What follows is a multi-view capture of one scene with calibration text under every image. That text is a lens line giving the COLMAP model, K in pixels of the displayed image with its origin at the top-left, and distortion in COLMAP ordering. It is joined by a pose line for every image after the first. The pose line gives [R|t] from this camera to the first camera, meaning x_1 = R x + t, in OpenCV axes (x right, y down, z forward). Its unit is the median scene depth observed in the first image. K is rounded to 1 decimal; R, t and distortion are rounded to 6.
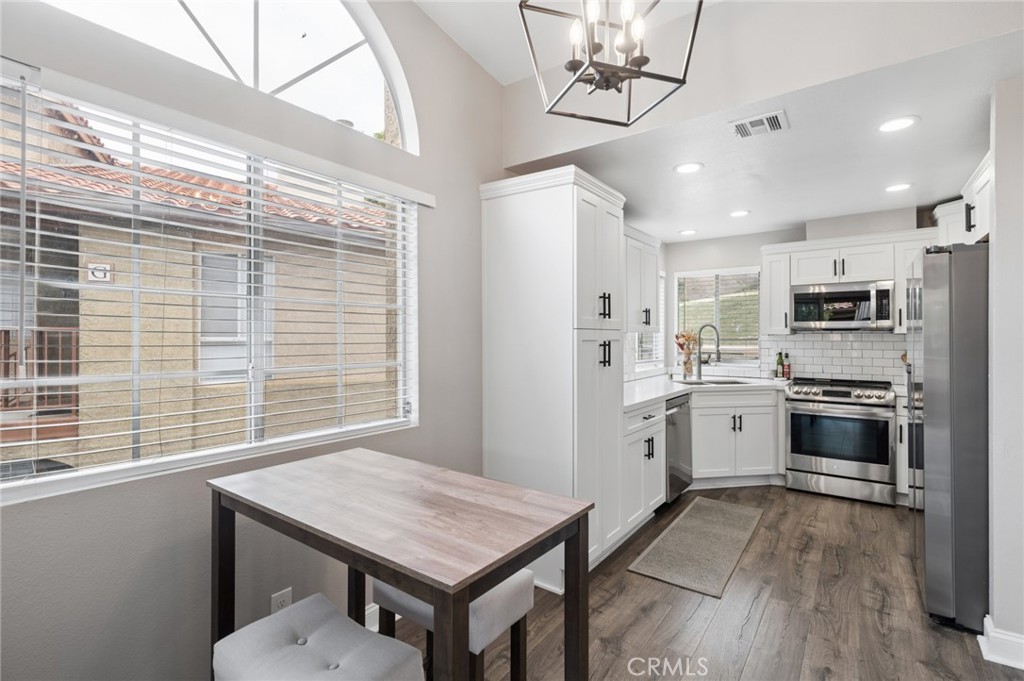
lens RADIAL K [[476.4, 0, 515.5], [0, 476.4, 333.4], [0, 0, 1]] dist [0.000853, 0.000567]
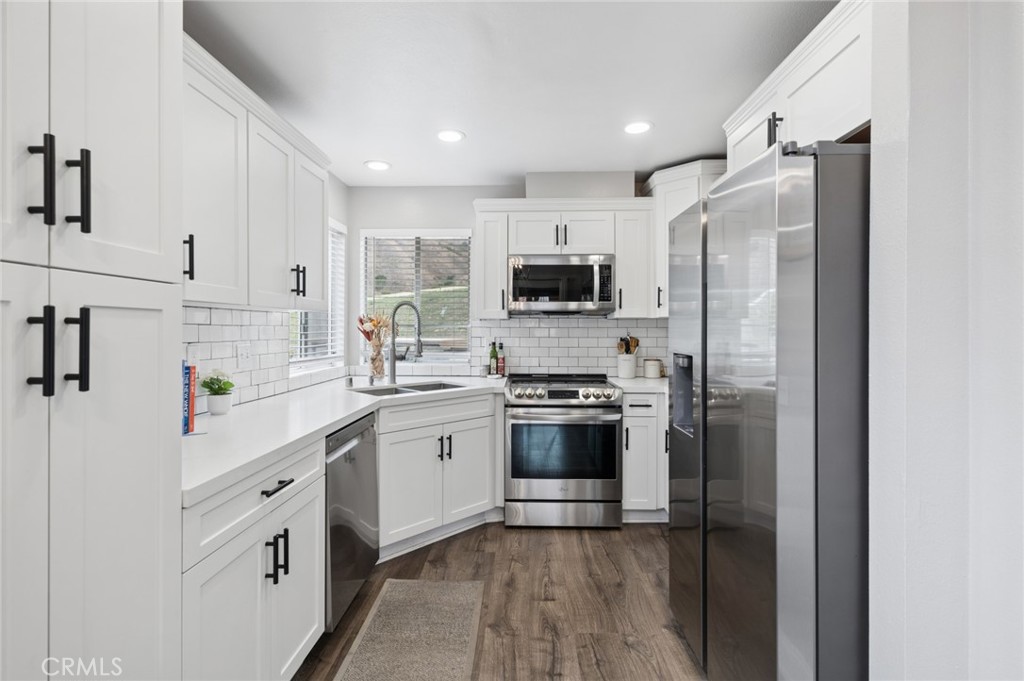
lens RADIAL K [[476.4, 0, 515.5], [0, 476.4, 333.4], [0, 0, 1]] dist [0.000853, 0.000567]
pose [[0.821865, -0.001812, 0.569680, 0.161147], [-0.006977, 0.999888, 0.013246, 0.017013], [-0.569640, -0.014861, 0.821760, 0.387742]]
